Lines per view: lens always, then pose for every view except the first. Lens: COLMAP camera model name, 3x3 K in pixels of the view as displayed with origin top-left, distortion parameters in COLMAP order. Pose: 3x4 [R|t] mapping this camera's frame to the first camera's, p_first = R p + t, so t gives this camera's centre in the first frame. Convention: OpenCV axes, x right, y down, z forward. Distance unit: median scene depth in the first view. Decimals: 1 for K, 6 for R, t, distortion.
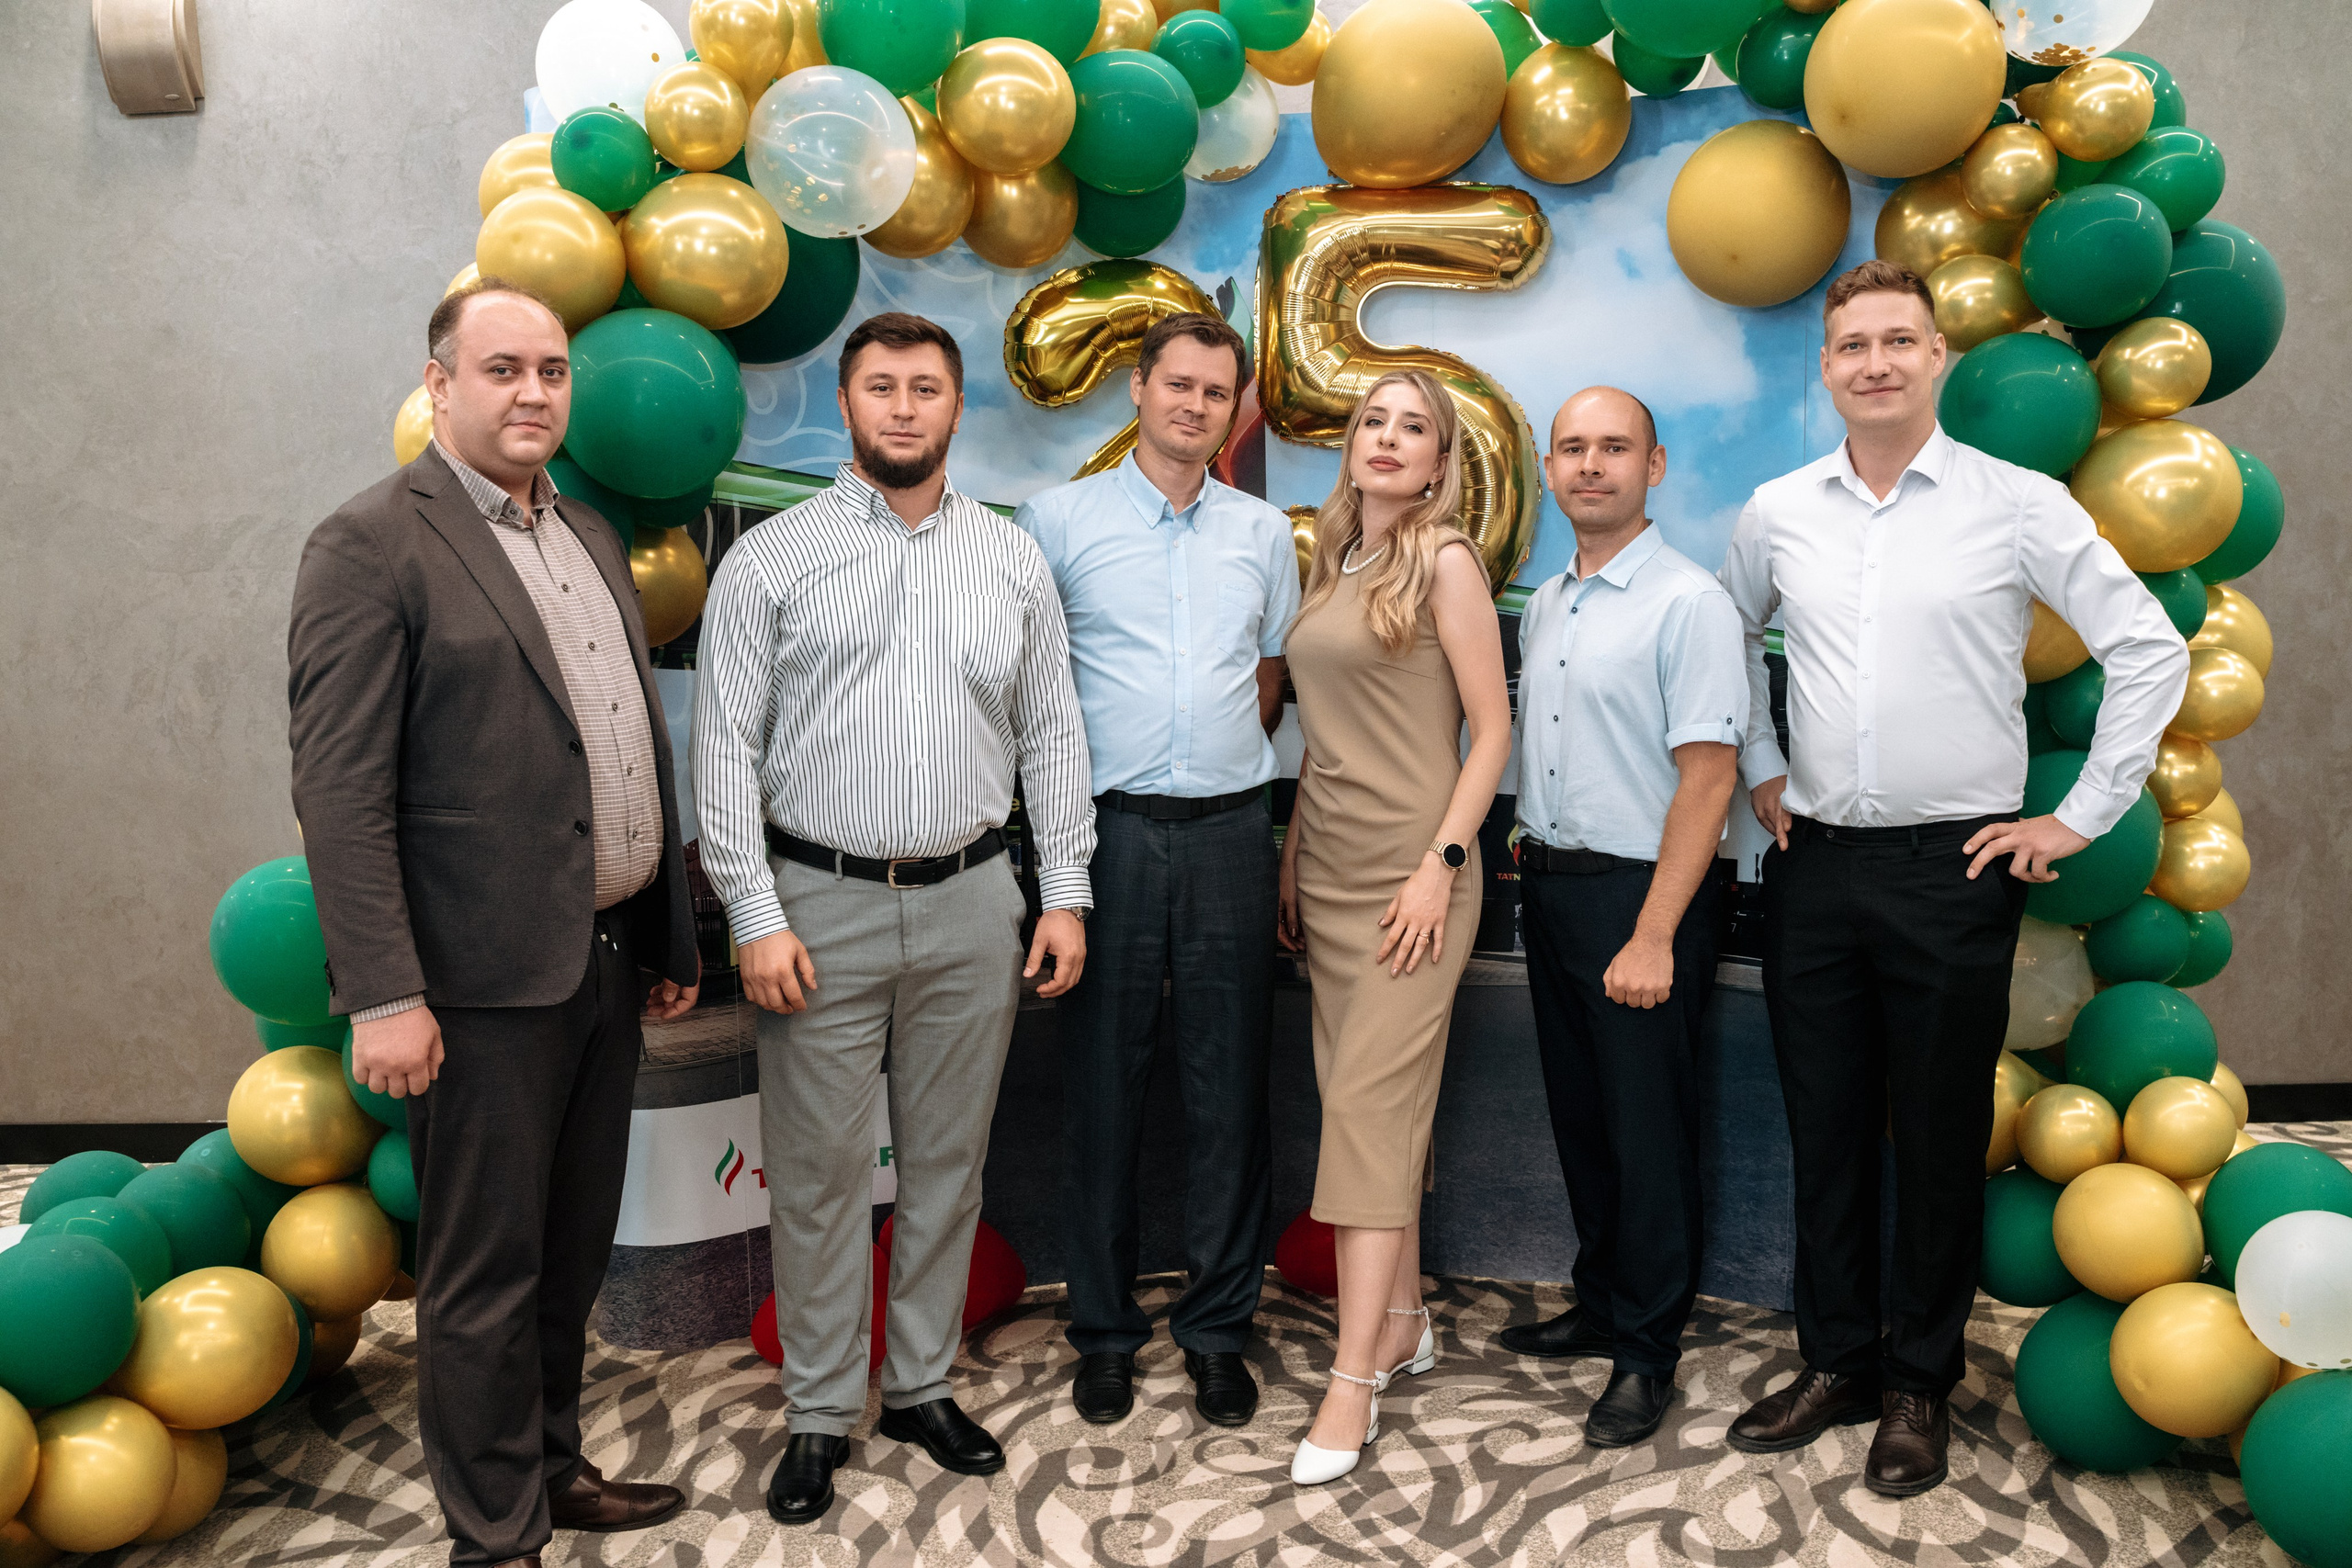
lens RADIAL K [[2081.6, 0, 1181.2], [0, 2081.6, 791.4], [0, 0, 1]] dist [-0.067756, 0.011726]
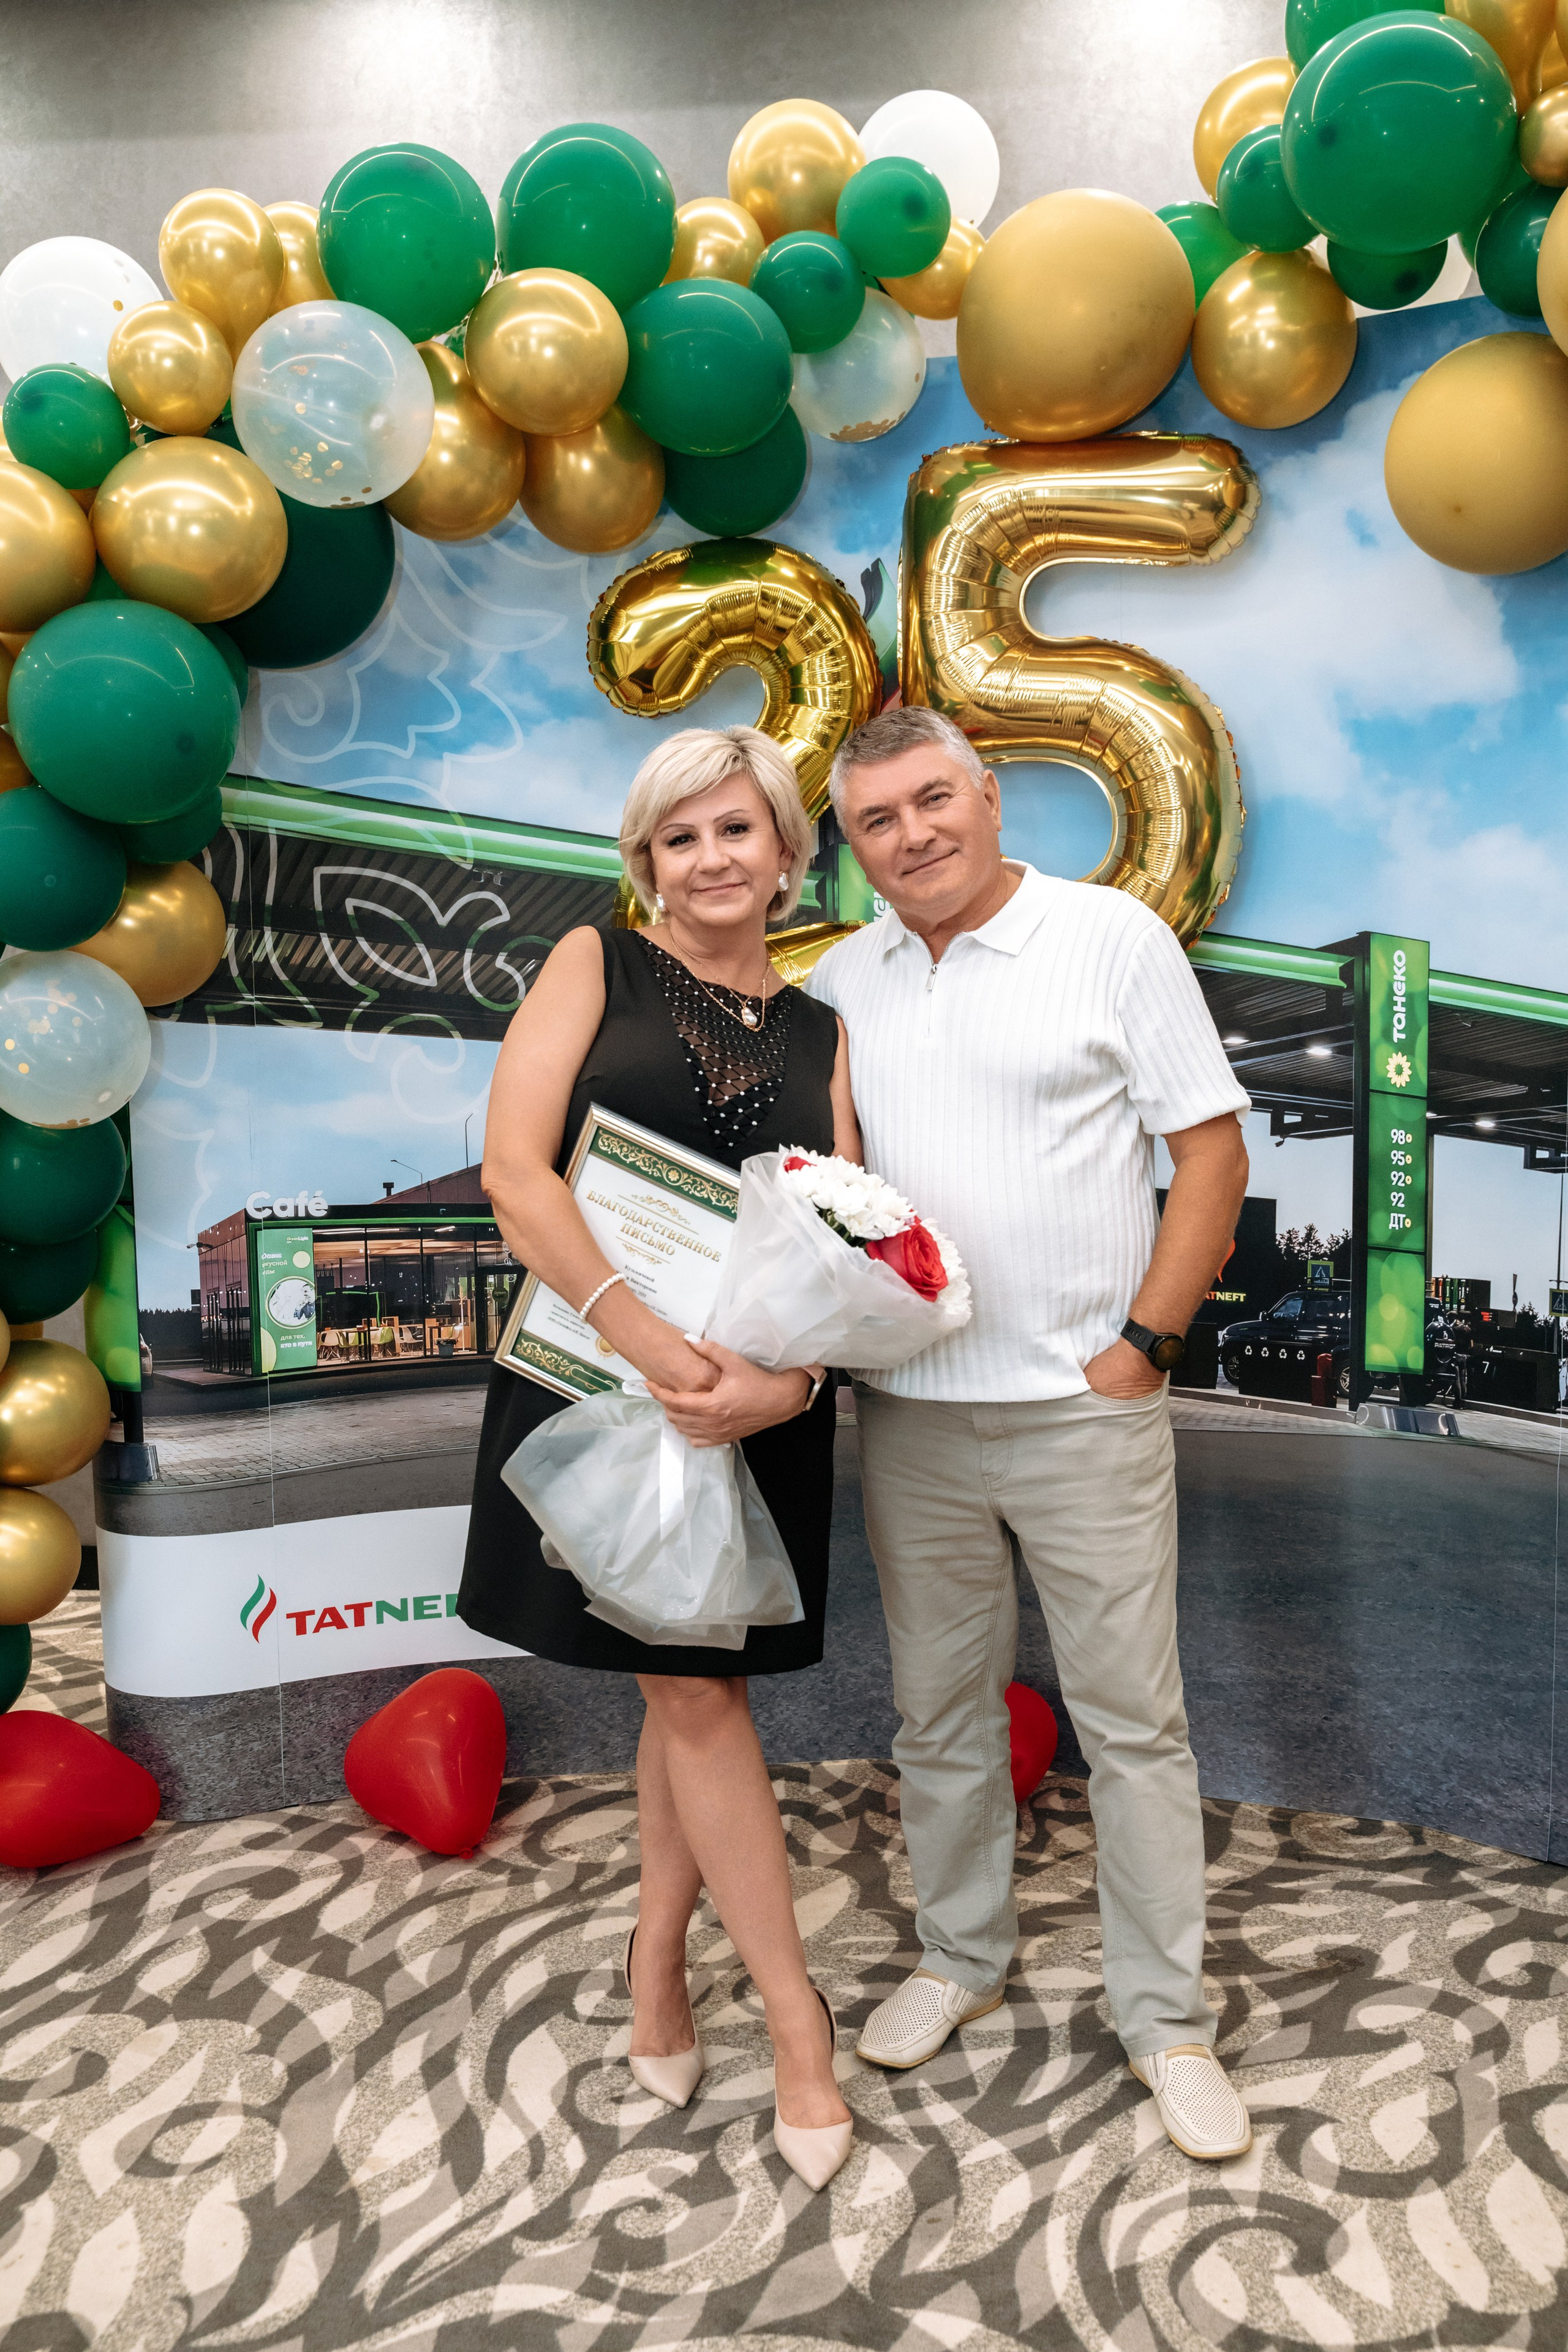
lens RADIAL K [[2376.1, 0, 793.7], [0, 2376.1, 1175.1], [0, 0, 1]] dist [-0.057469, 0.127469]
pose [[0.987260, 0.020547, -0.157786, 0.153524], [-0.022413, 0.999698, -0.010060, 0.007987], [0.157532, 0.013468, 0.987422, 0.071401]]
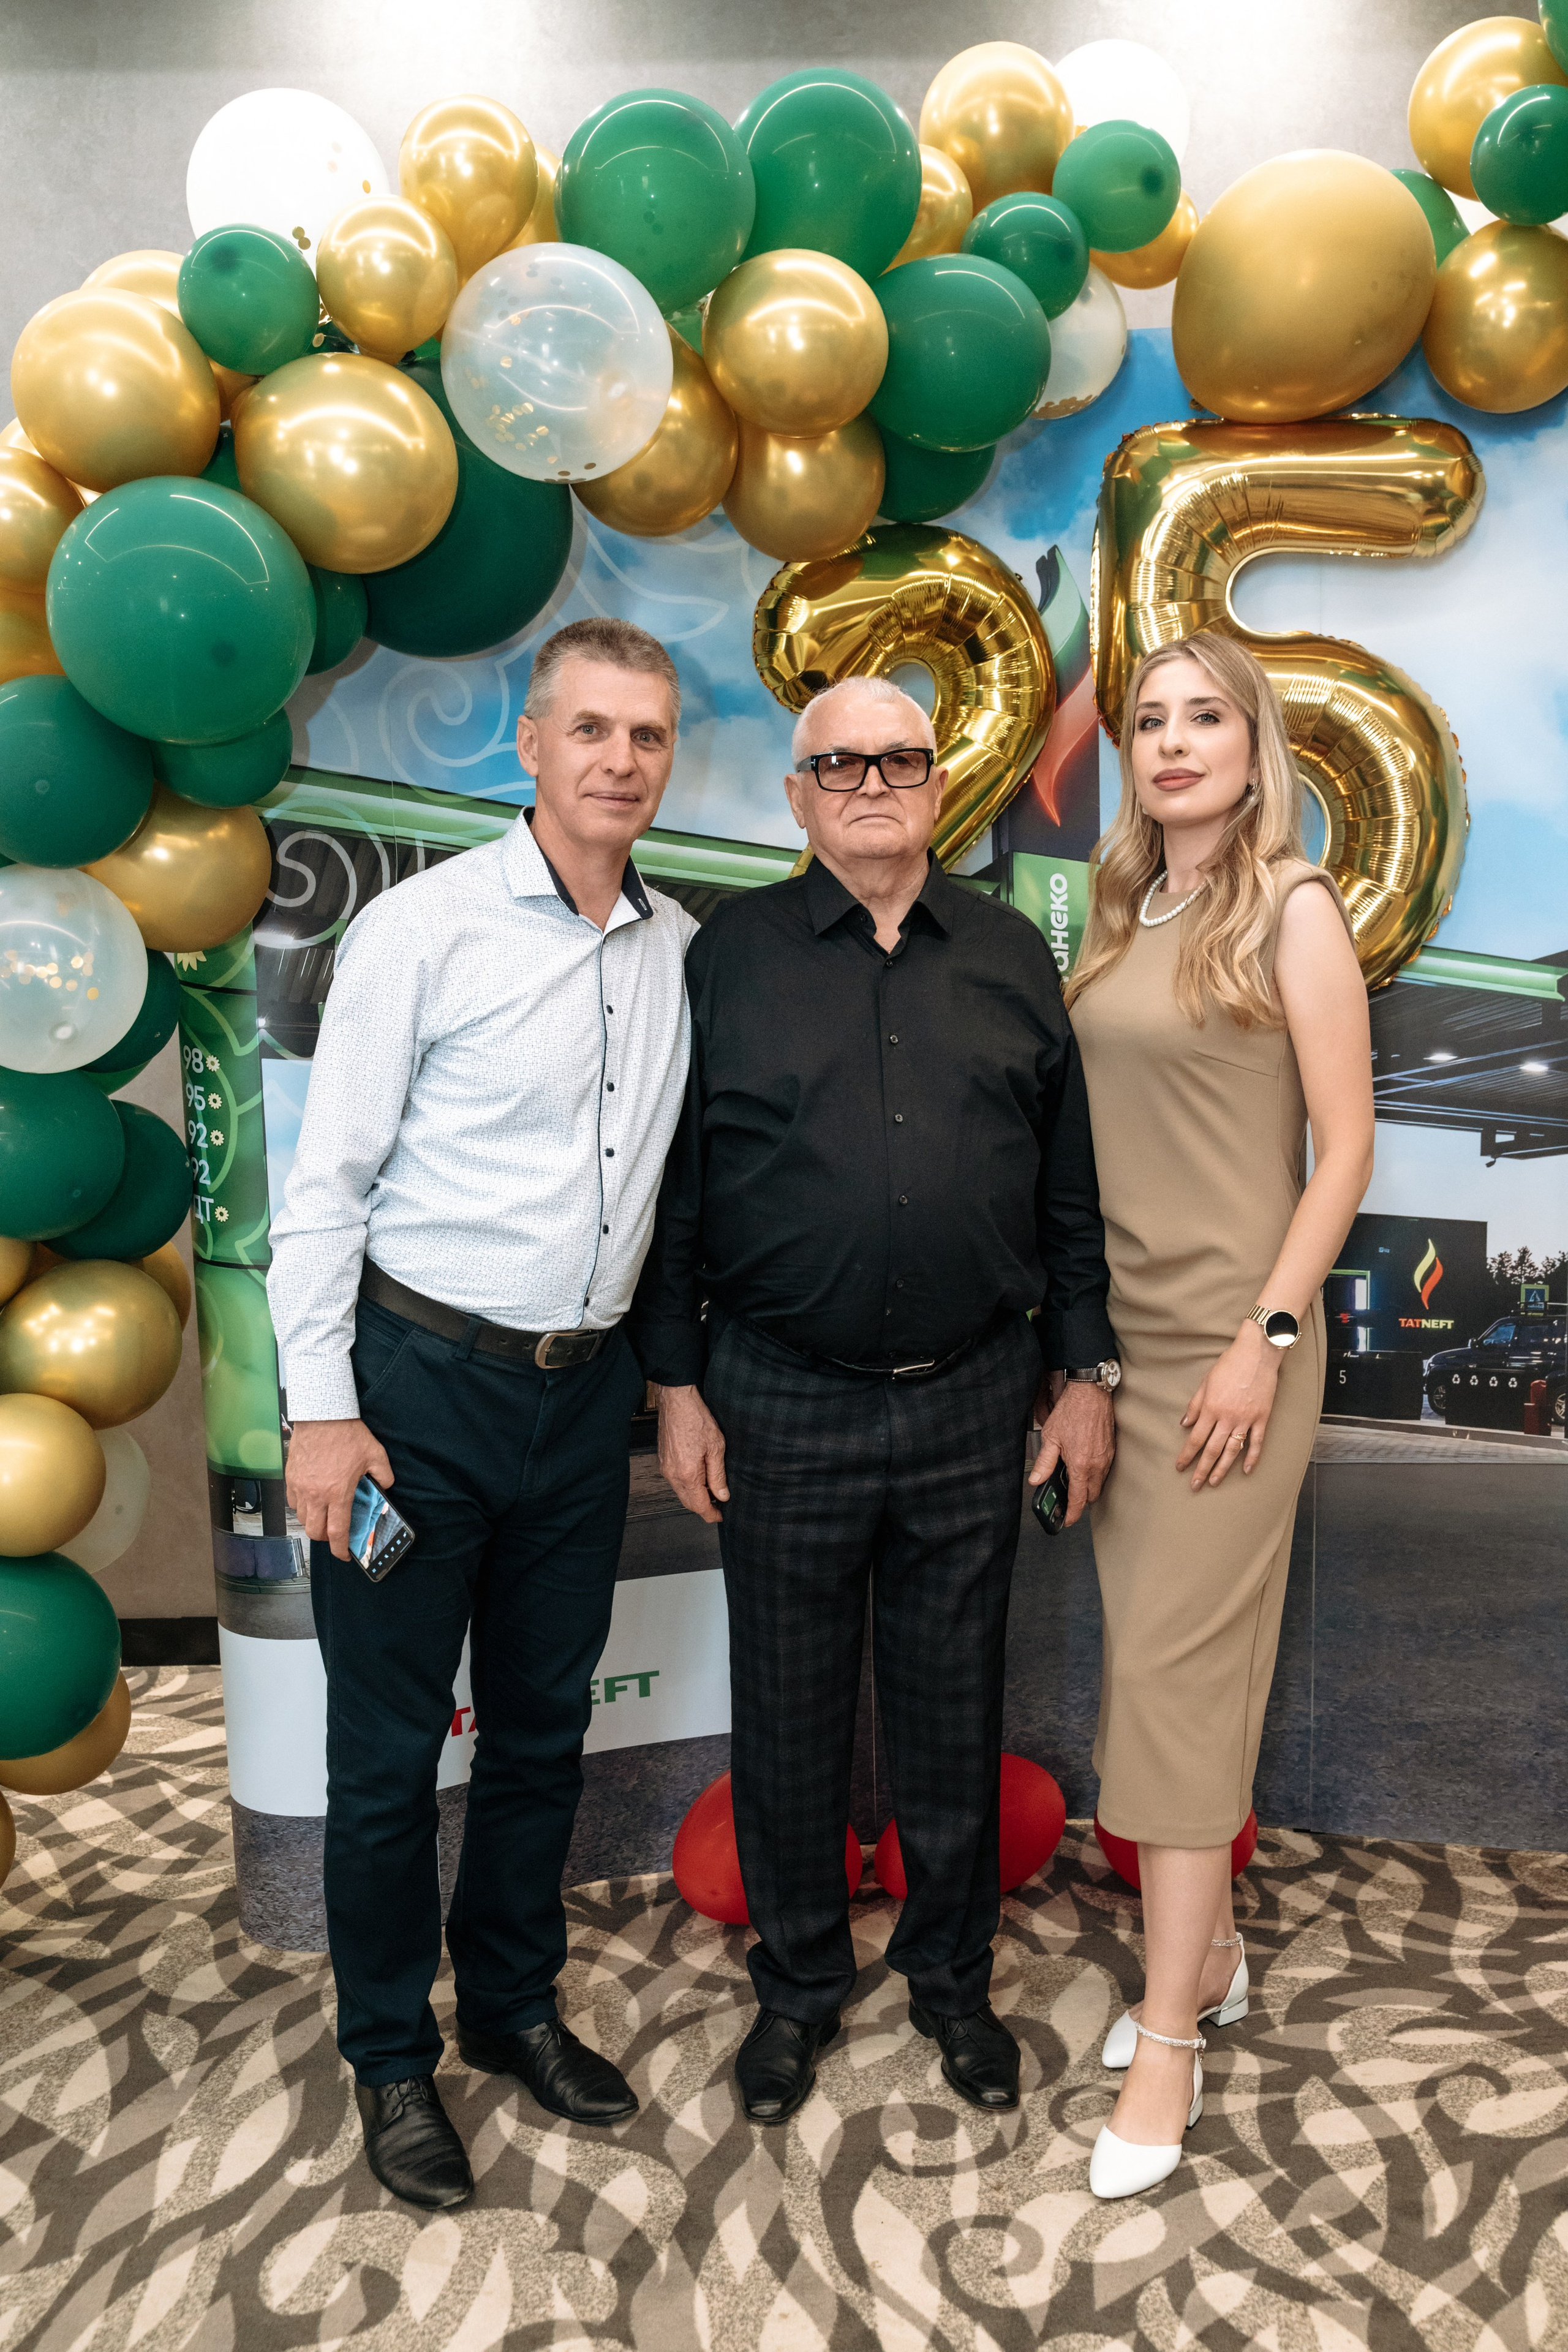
lens RADIAL K [[2261.1, 0, 793.4], [0, 2261.1, 1179.0], [0, 0, 1]] dist [-0.068483, 0.111472]
pose [[0.999891, -0.005100, -0.013880, -0.066264], [0.005173, 0.999973, 0.005212, -0.019382], [0.013853, -0.005283, 0.999890, 0.174861]]
